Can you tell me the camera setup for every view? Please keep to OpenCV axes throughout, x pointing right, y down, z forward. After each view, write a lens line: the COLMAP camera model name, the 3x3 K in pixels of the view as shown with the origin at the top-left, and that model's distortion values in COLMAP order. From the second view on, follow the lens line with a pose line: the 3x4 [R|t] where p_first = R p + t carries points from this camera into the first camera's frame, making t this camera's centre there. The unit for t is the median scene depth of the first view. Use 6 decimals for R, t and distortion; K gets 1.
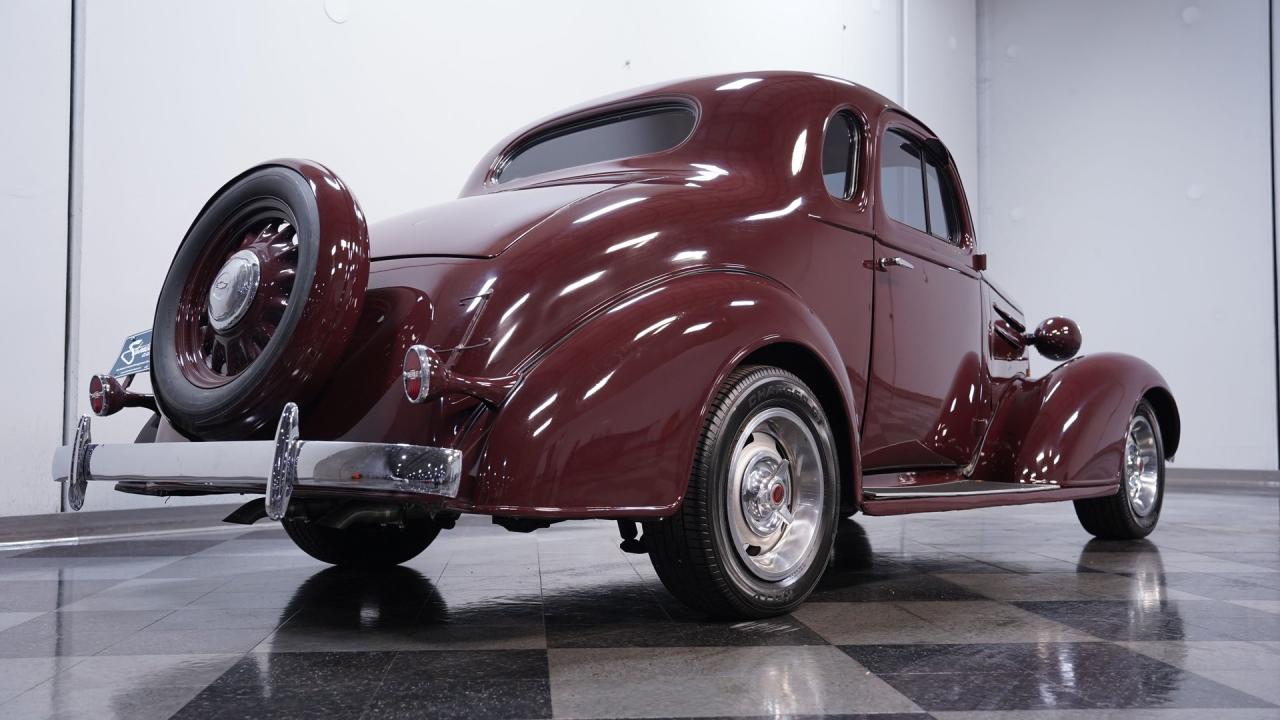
lens RADIAL K [[1186.0, 0, 640.0], [0, 1186.0, 360.0], [0, 0, 1]] dist [0.002200, 0.009307]
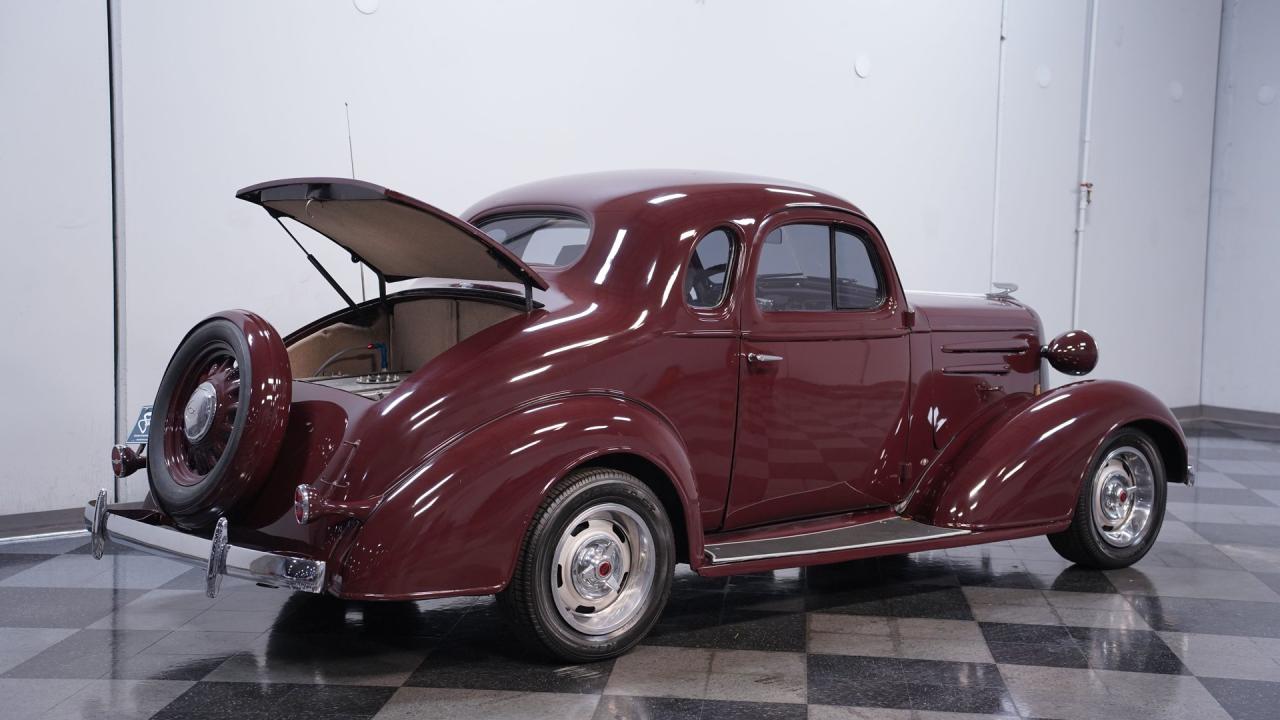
lens RADIAL K [[1628.0, 0, 640.0], [0, 1628.0, 360.0], [0, 0, 1]] dist [0.198023, 0.017967]
pose [[0.982747, 0.028954, -0.182674, 0.468841], [-0.006154, 0.992243, 0.124162, -0.333717], [0.184852, -0.120896, 0.975302, -0.707890]]
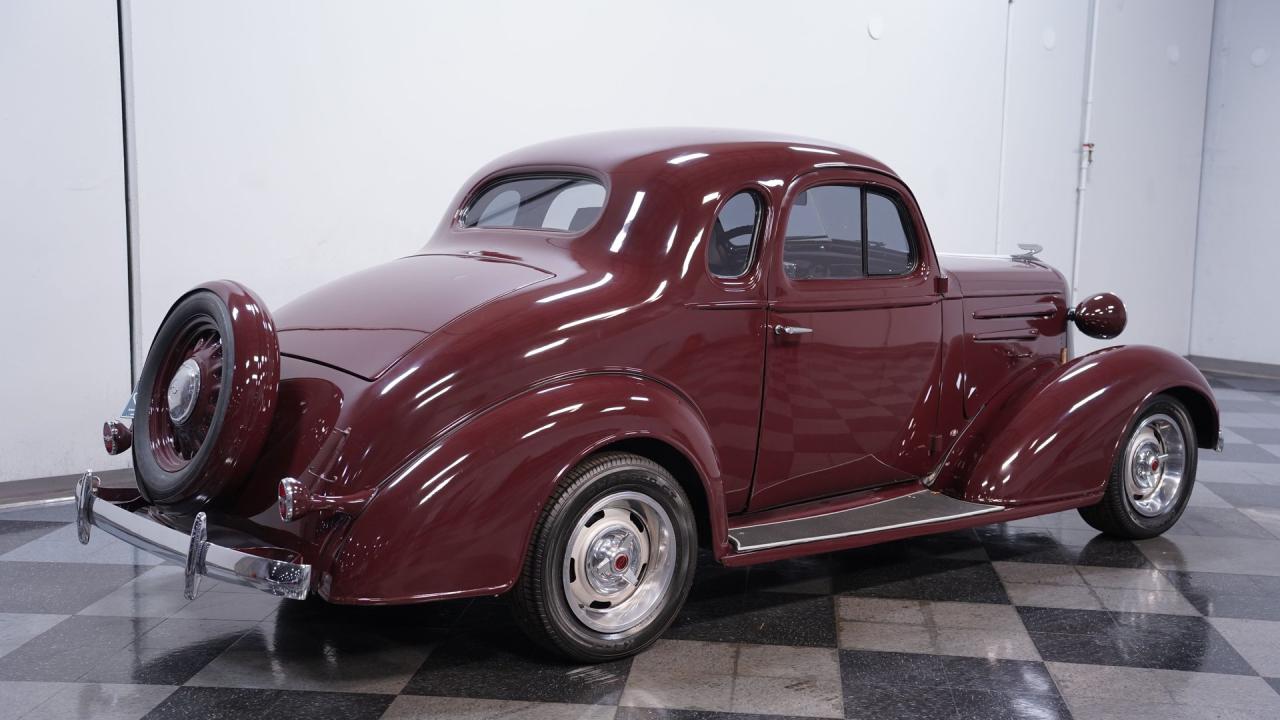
lens RADIAL K [[1426.9, 0, 640.0], [0, 1426.9, 360.0], [0, 0, 1]] dist [0.114766, 0.019177]
pose [[0.980537, 0.036702, -0.192871, 0.401248], [-0.004482, 0.986300, 0.164901, -0.324321], [0.196281, -0.160827, 0.967269, -0.363851]]
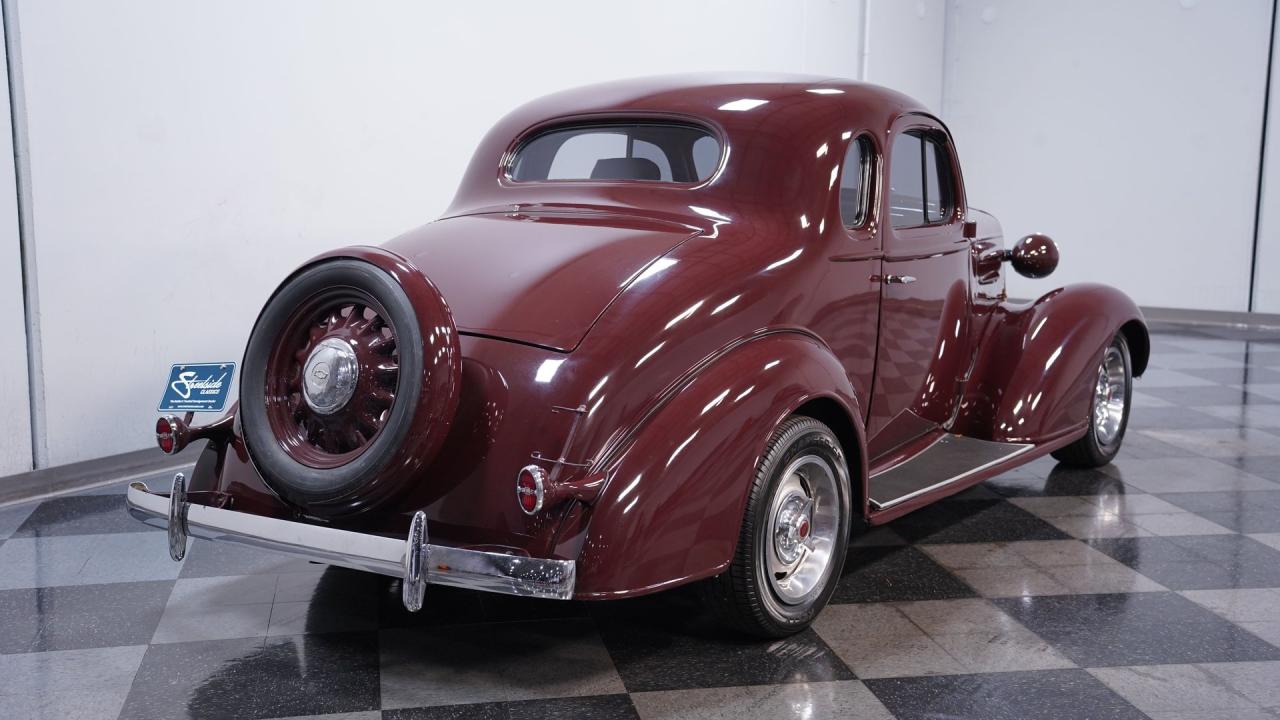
lens RADIAL K [[1426.9, 0, 640.0], [0, 1426.9, 360.0], [0, 0, 1]] dist [0.114766, 0.019177]
pose [[0.995736, -0.009239, 0.091789, -0.164940], [-0.008908, 0.980692, 0.195355, -0.312762], [-0.091821, -0.195339, 0.976428, -0.302291]]
